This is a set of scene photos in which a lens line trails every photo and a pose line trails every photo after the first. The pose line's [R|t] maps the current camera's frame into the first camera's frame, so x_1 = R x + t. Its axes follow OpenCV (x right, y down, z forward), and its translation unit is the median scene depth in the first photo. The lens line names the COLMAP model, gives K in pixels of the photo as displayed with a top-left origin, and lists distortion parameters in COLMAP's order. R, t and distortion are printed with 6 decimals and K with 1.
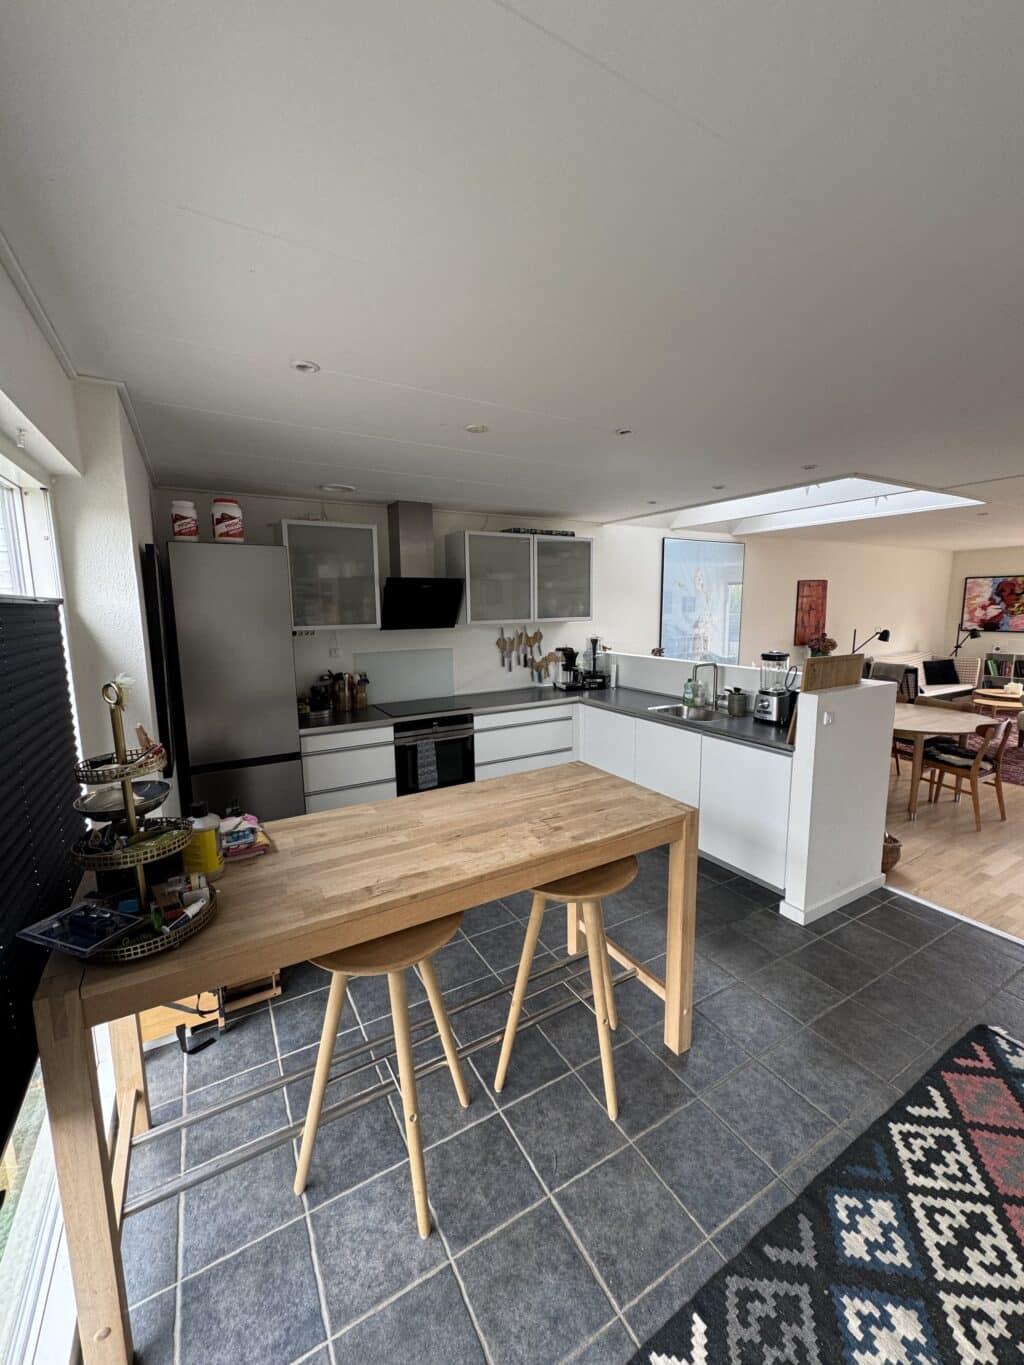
lens RADIAL K [[541.6, 0, 512.0], [0, 541.6, 689.1], [0, 0, 1]] dist [-0.001290, 0.000690]
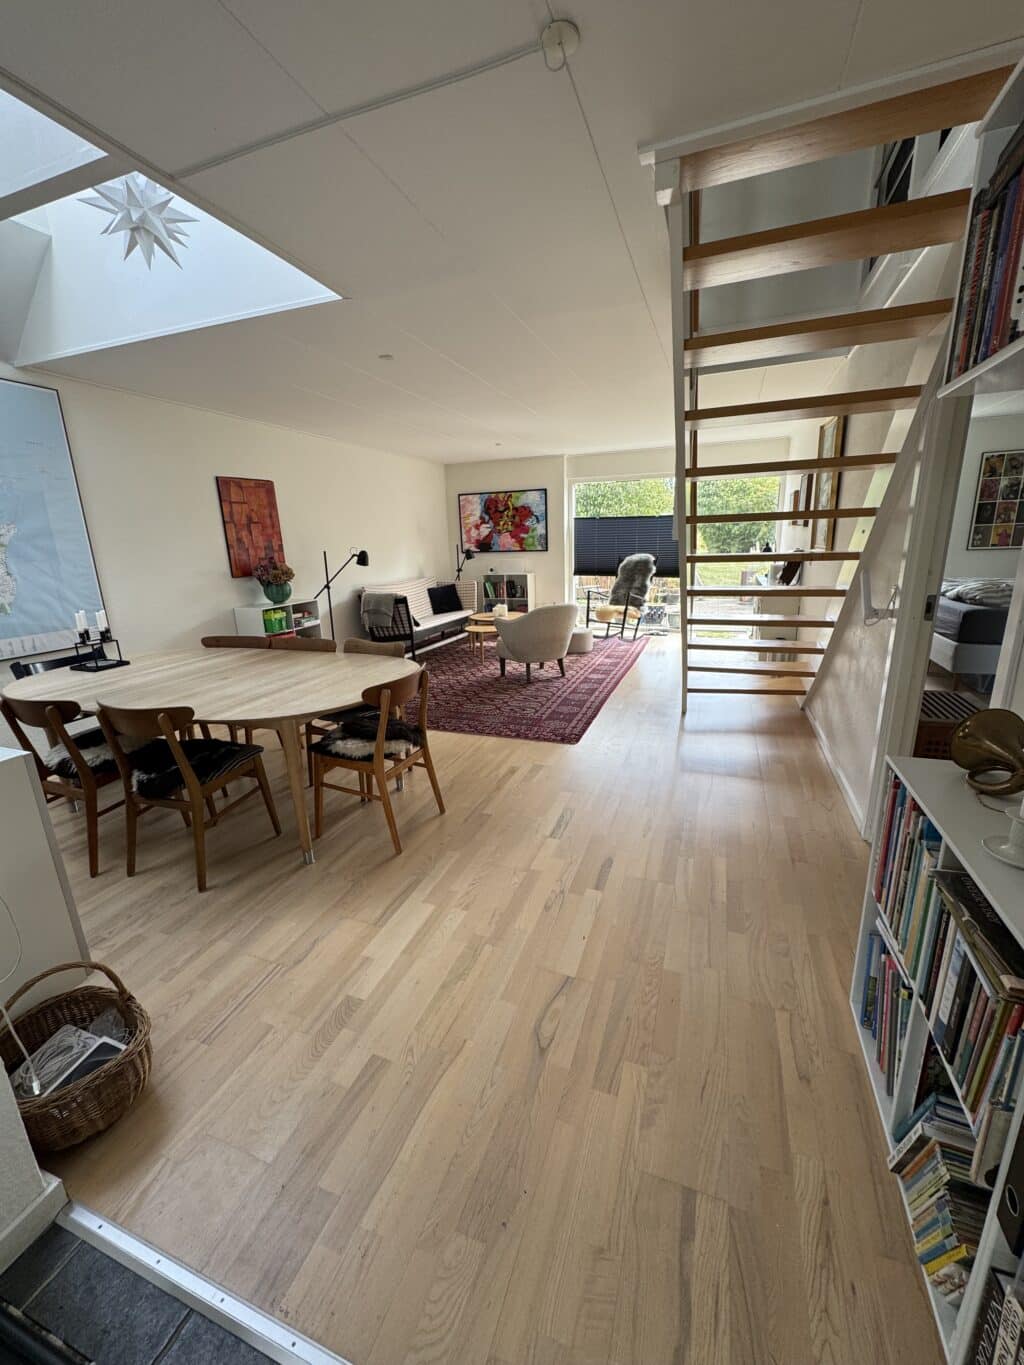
lens RADIAL K [[541.6, 0, 514.3], [0, 541.6, 679.7], [0, 0, 1]] dist [-0.001290, 0.000690]
pose [[0.774110, -0.172331, 0.609144, 0.569614], [0.120933, 0.984770, 0.124914, 0.004276], [-0.621393, -0.023031, 0.783160, 0.402228]]
